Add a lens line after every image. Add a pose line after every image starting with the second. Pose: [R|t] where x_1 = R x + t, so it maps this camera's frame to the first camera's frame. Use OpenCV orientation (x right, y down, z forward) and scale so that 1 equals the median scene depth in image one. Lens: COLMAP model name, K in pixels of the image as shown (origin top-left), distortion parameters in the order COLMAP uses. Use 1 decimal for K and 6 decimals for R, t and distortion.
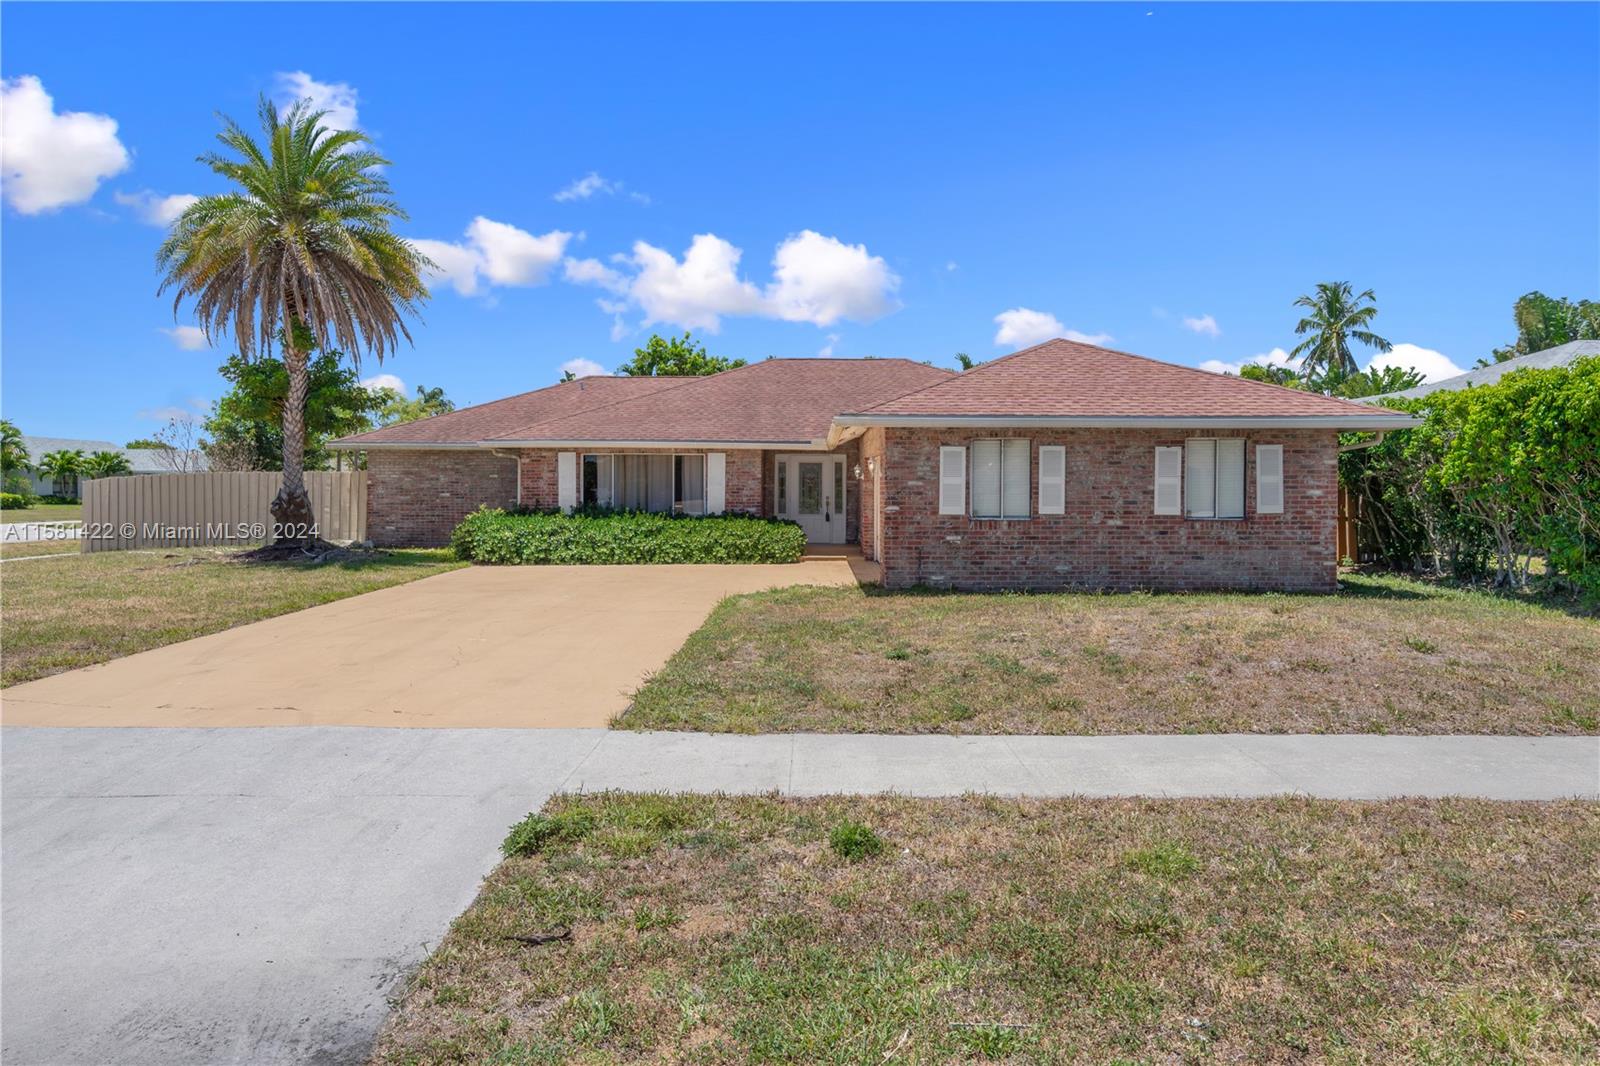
lens RADIAL K [[1054.6, 0, 799.9], [0, 1054.6, 531.4], [0, 0, 1]] dist [0.002845, 0.000009]
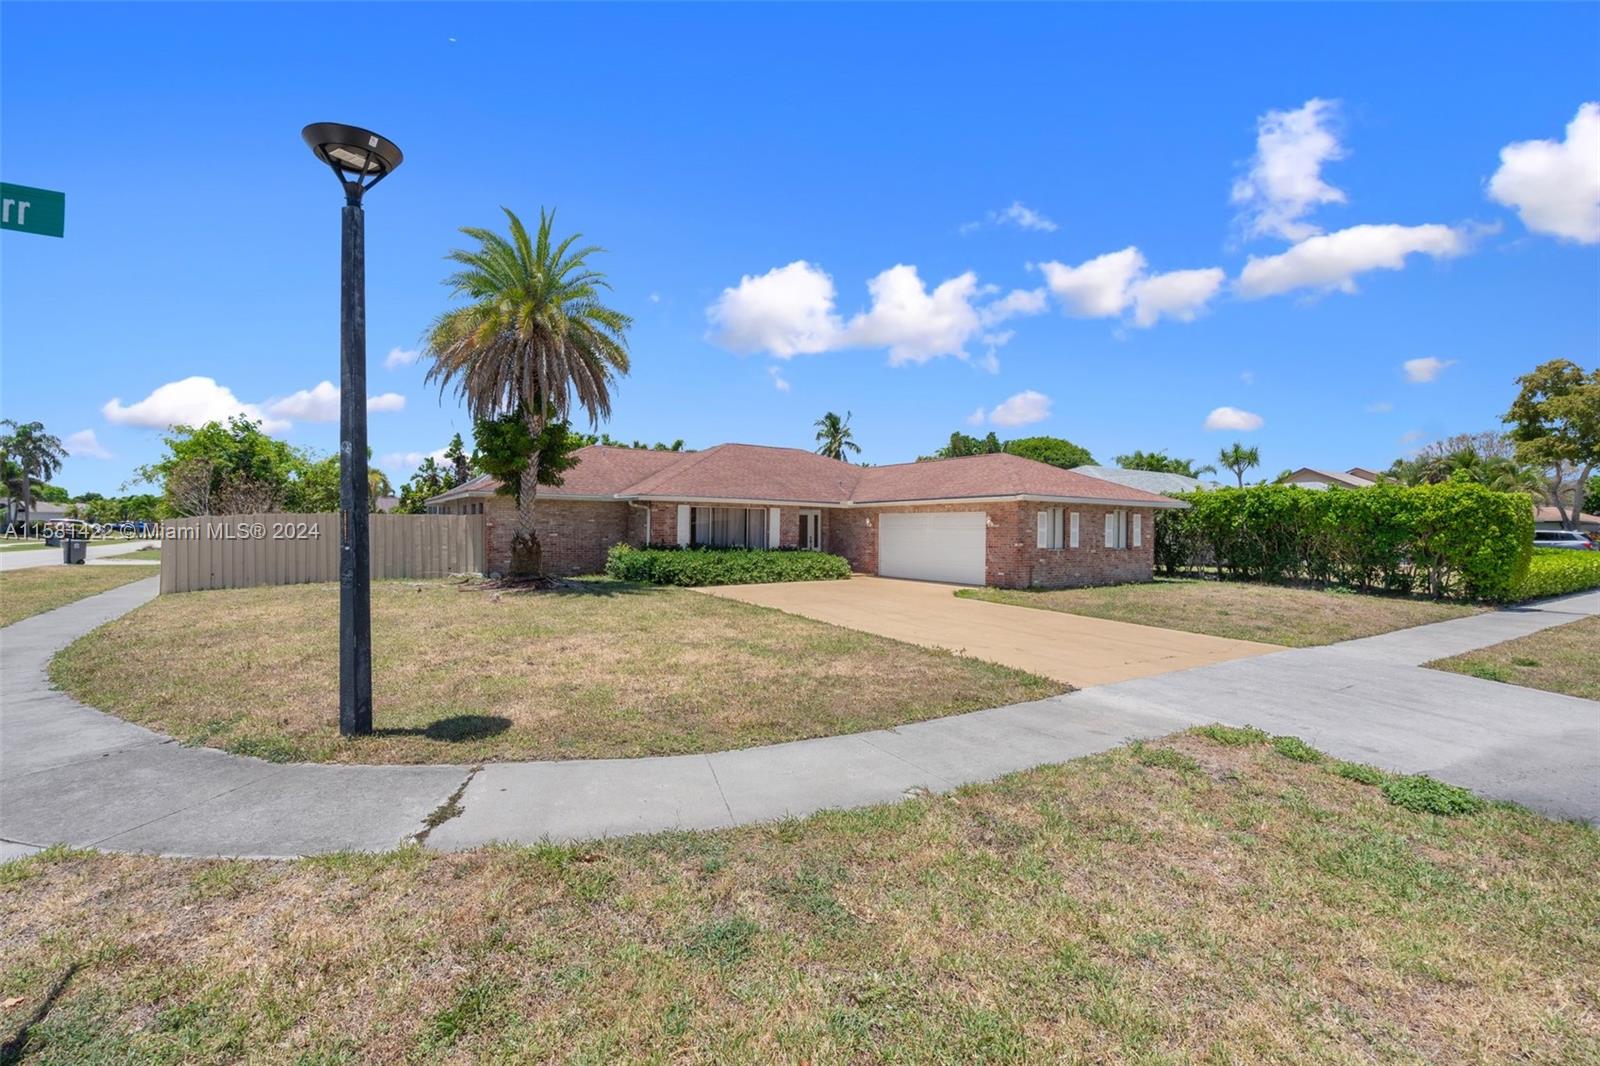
lens RADIAL K [[724.5, 0, 799.5], [0, 724.5, 535.2], [0, 0, 1]] dist [-0.002278, 0.002157]
pose [[0.822297, 0.001086, 0.569057, -0.637496], [0.015334, 0.999593, -0.024066, -0.009592], [-0.568851, 0.028515, 0.821946, 0.128603]]
